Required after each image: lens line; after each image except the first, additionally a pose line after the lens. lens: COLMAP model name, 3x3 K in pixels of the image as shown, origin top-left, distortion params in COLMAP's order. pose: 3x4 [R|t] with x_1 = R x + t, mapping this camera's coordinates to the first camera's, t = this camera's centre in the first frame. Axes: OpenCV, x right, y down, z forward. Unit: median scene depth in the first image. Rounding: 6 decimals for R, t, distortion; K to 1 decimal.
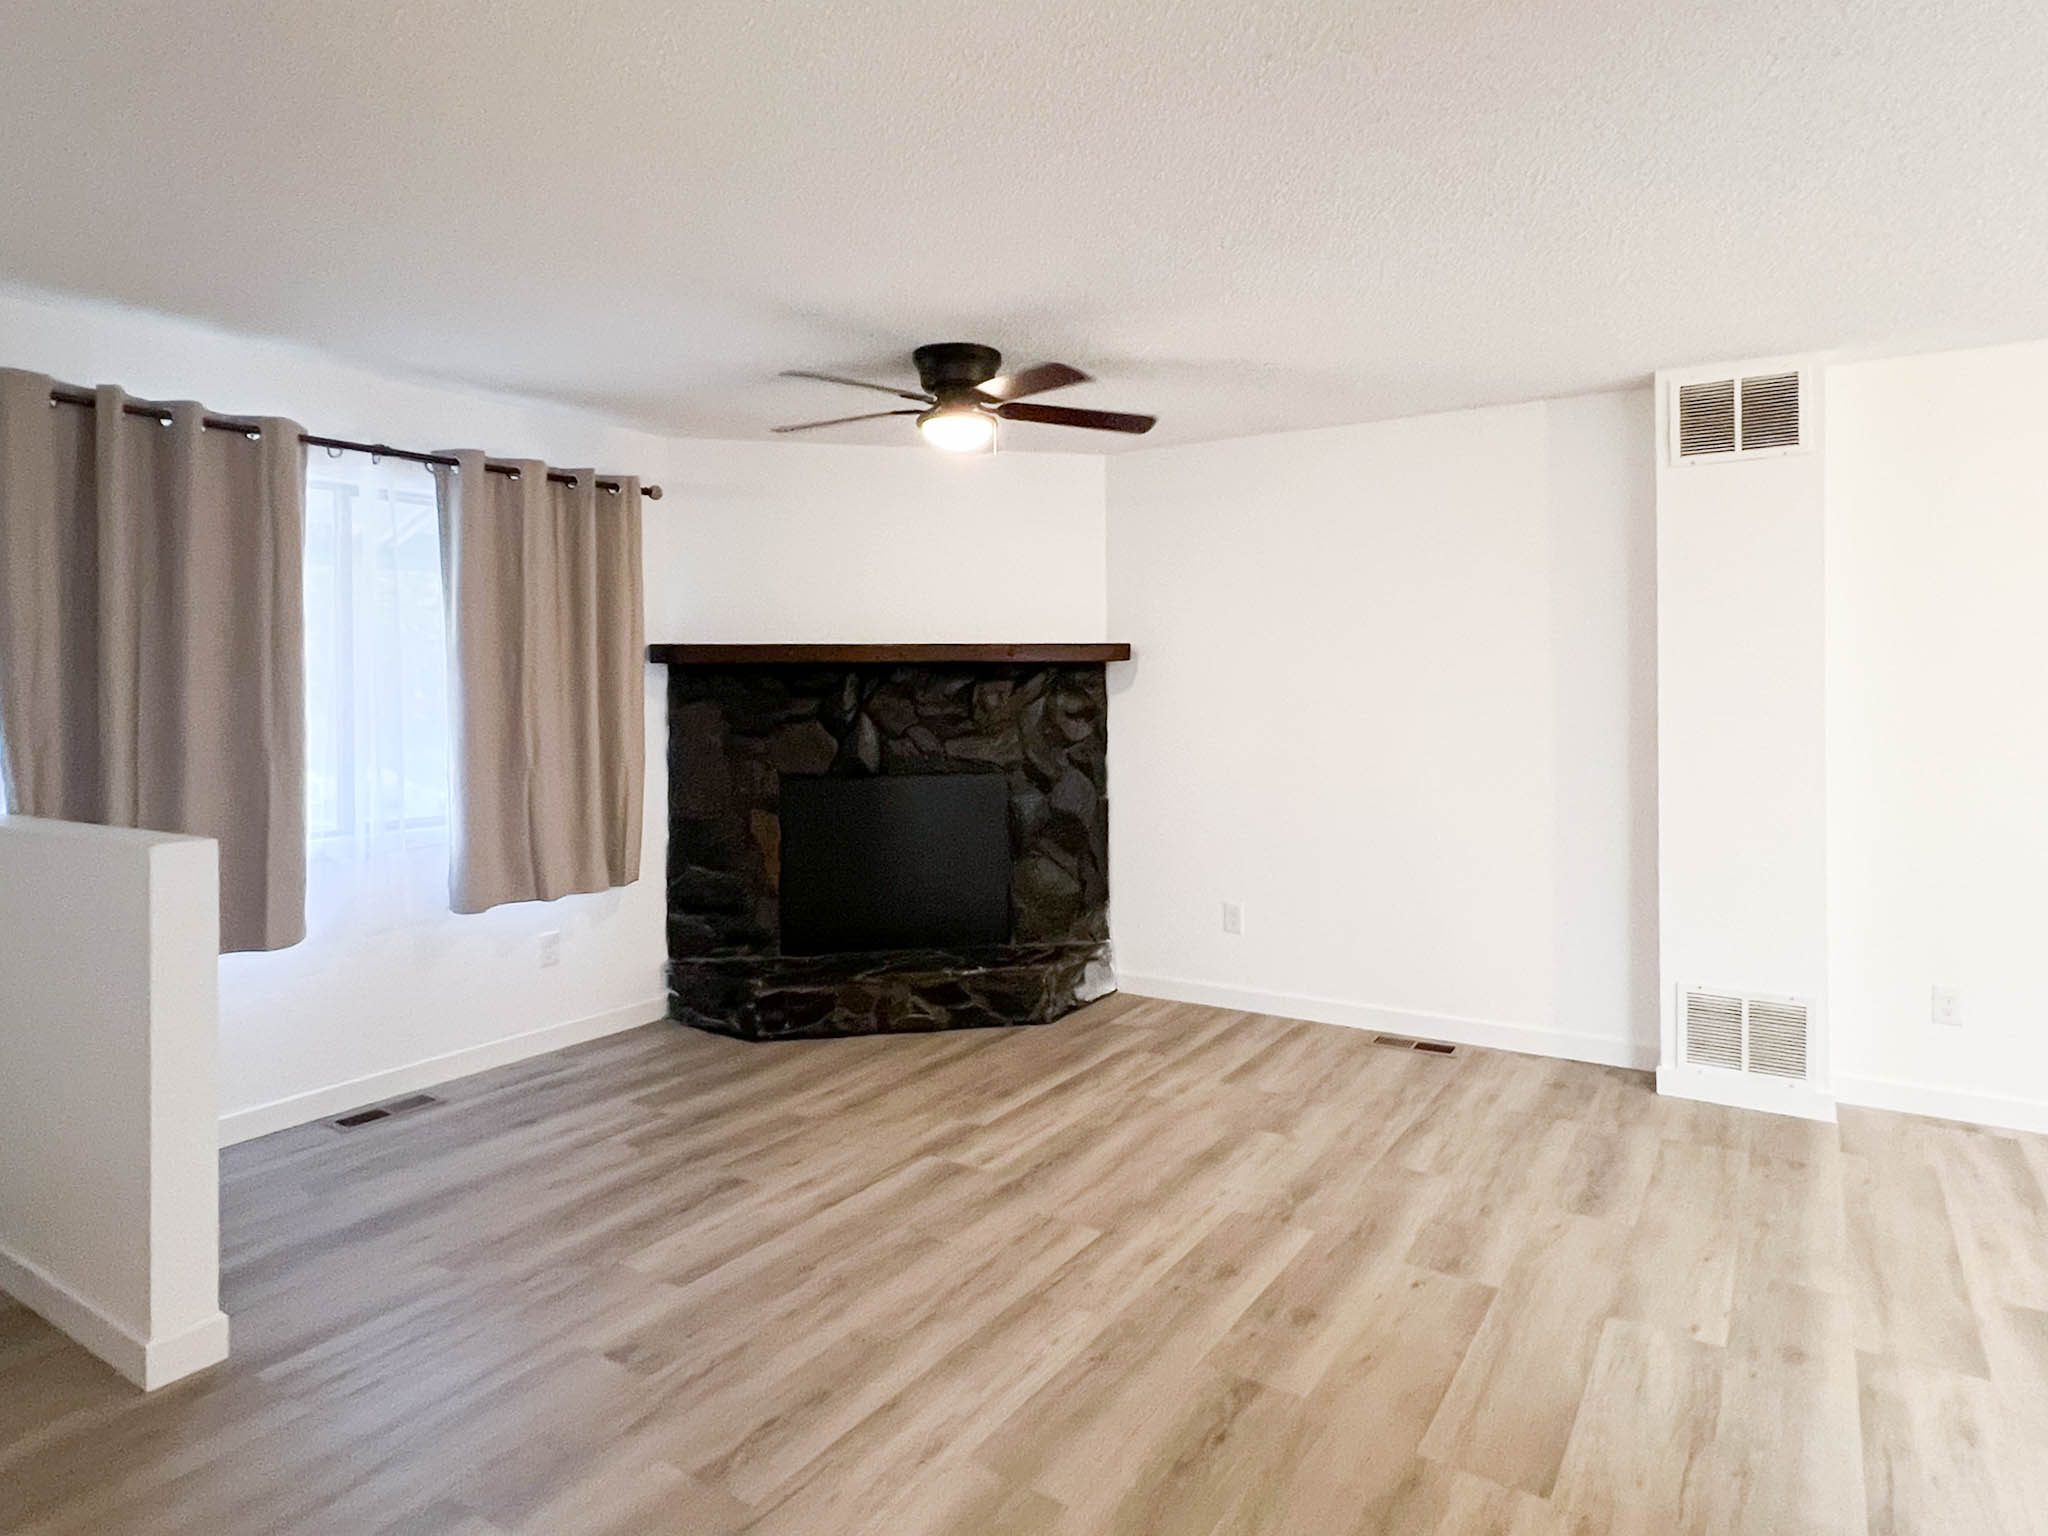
lens RADIAL K [[1194.3, 0, 1021.1], [0, 1194.3, 685.0], [0, 0, 1]] dist [-0.007662, 0.002073]
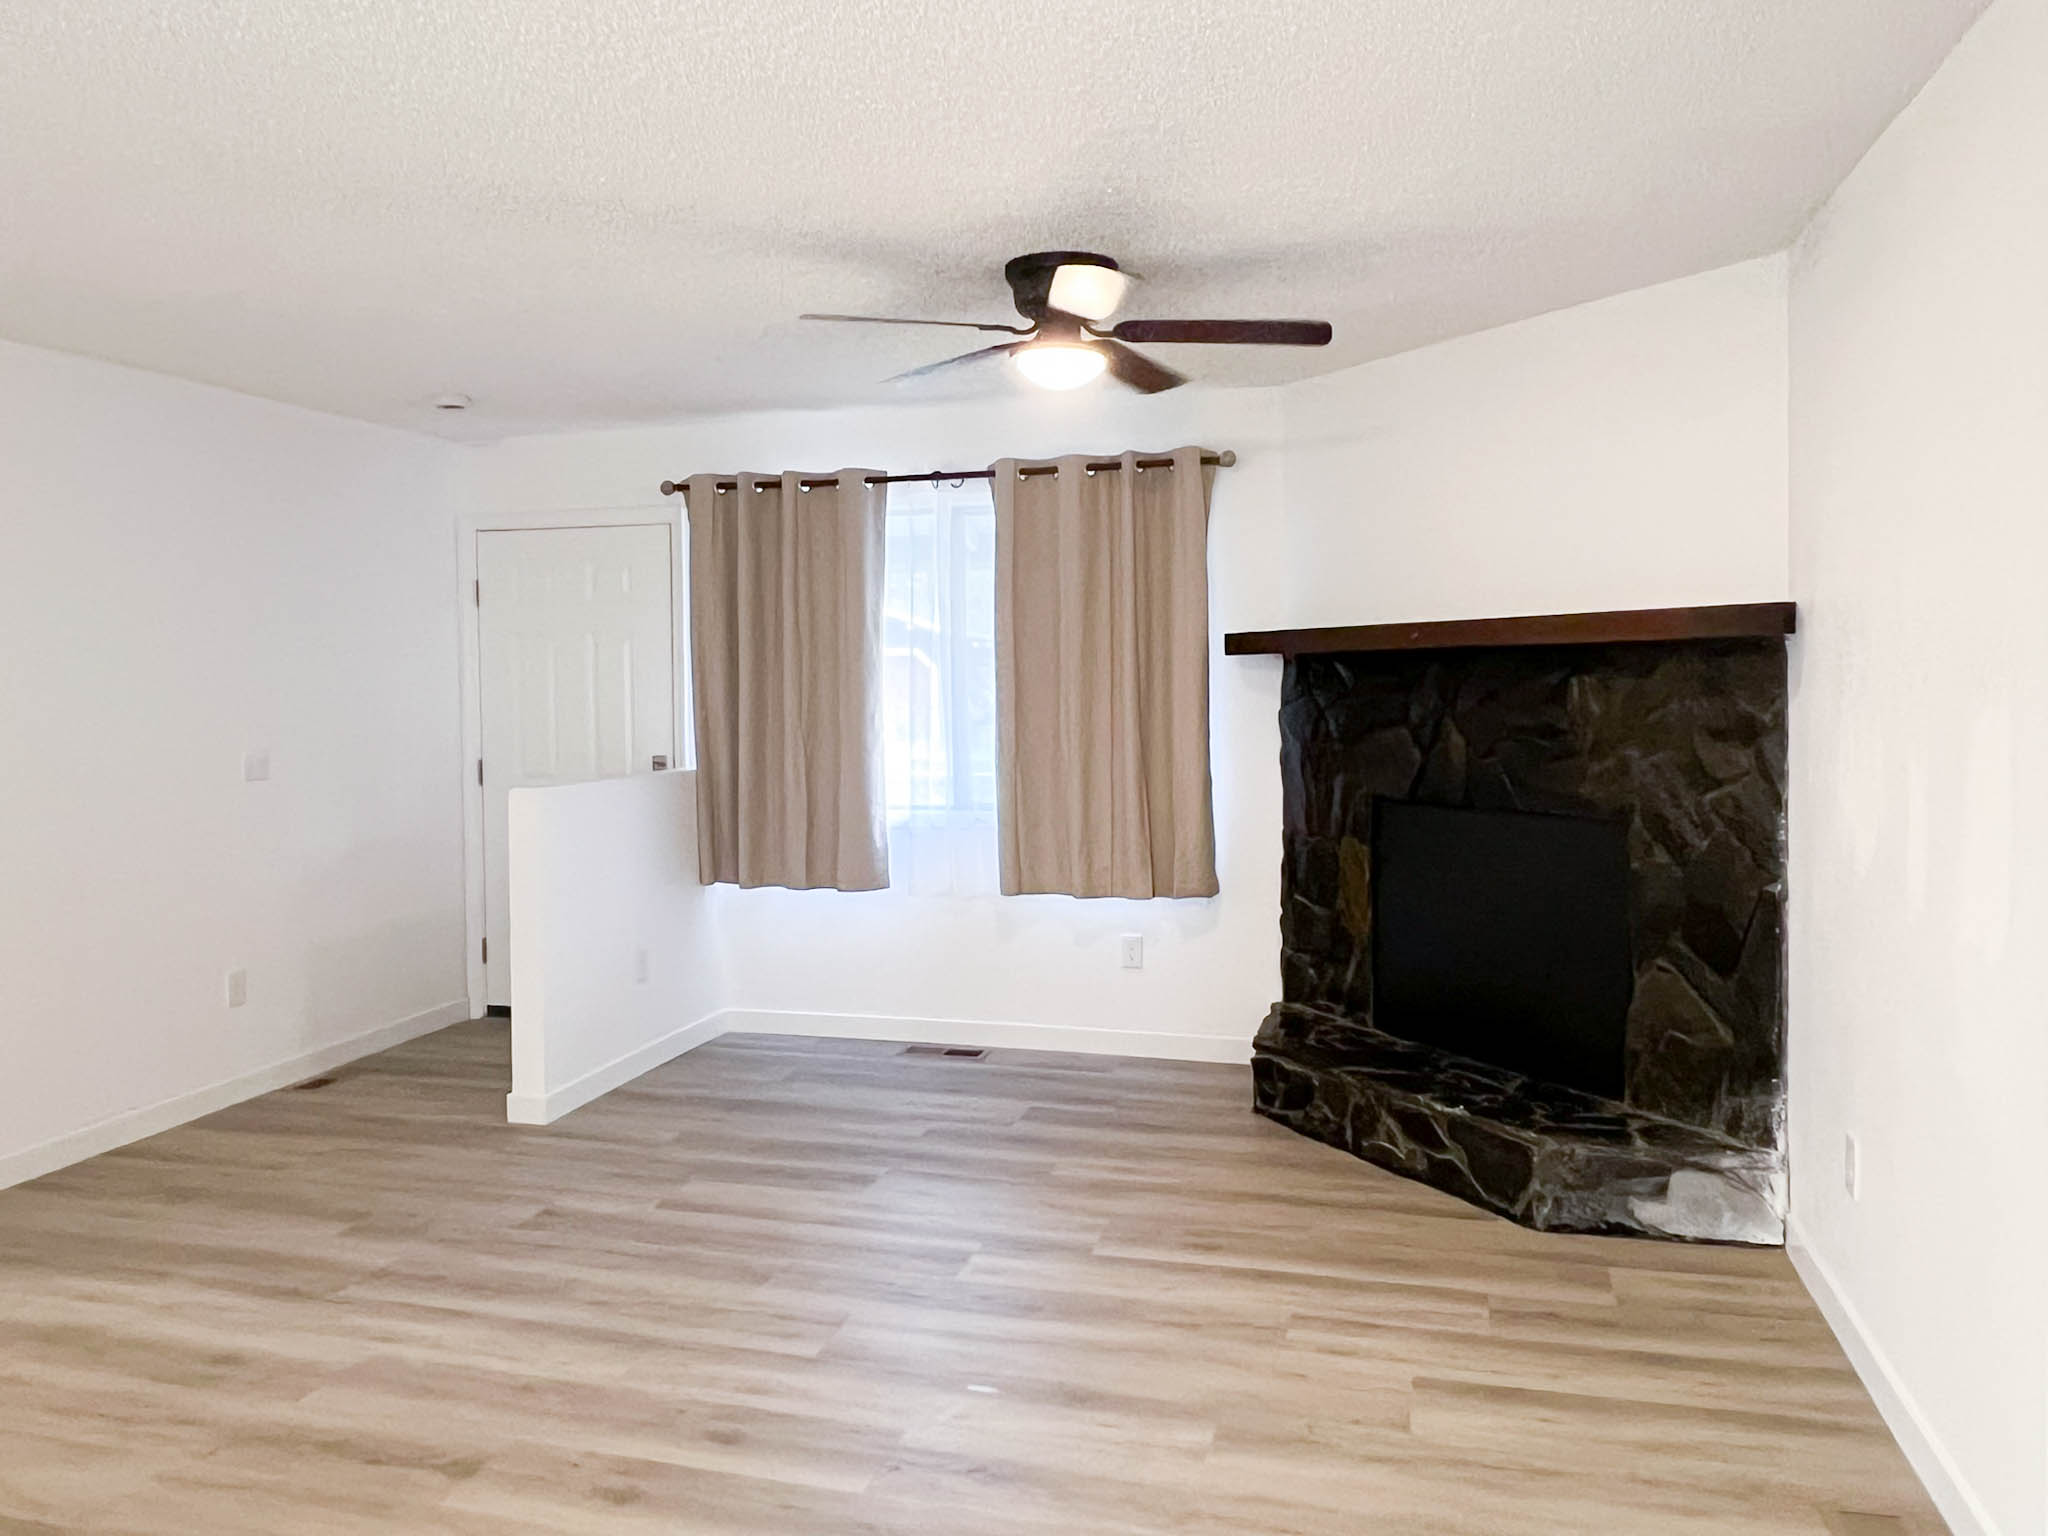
lens RADIAL K [[1462.3, 0, 1005.2], [0, 1462.3, 678.0], [0, 0, 1]] dist [-0.000218, -0.007514]
pose [[0.294183, 0.004591, -0.955738, 0.788085], [0.008678, 0.999934, 0.007475, -0.011733], [0.955710, -0.010493, 0.294123, 0.614565]]
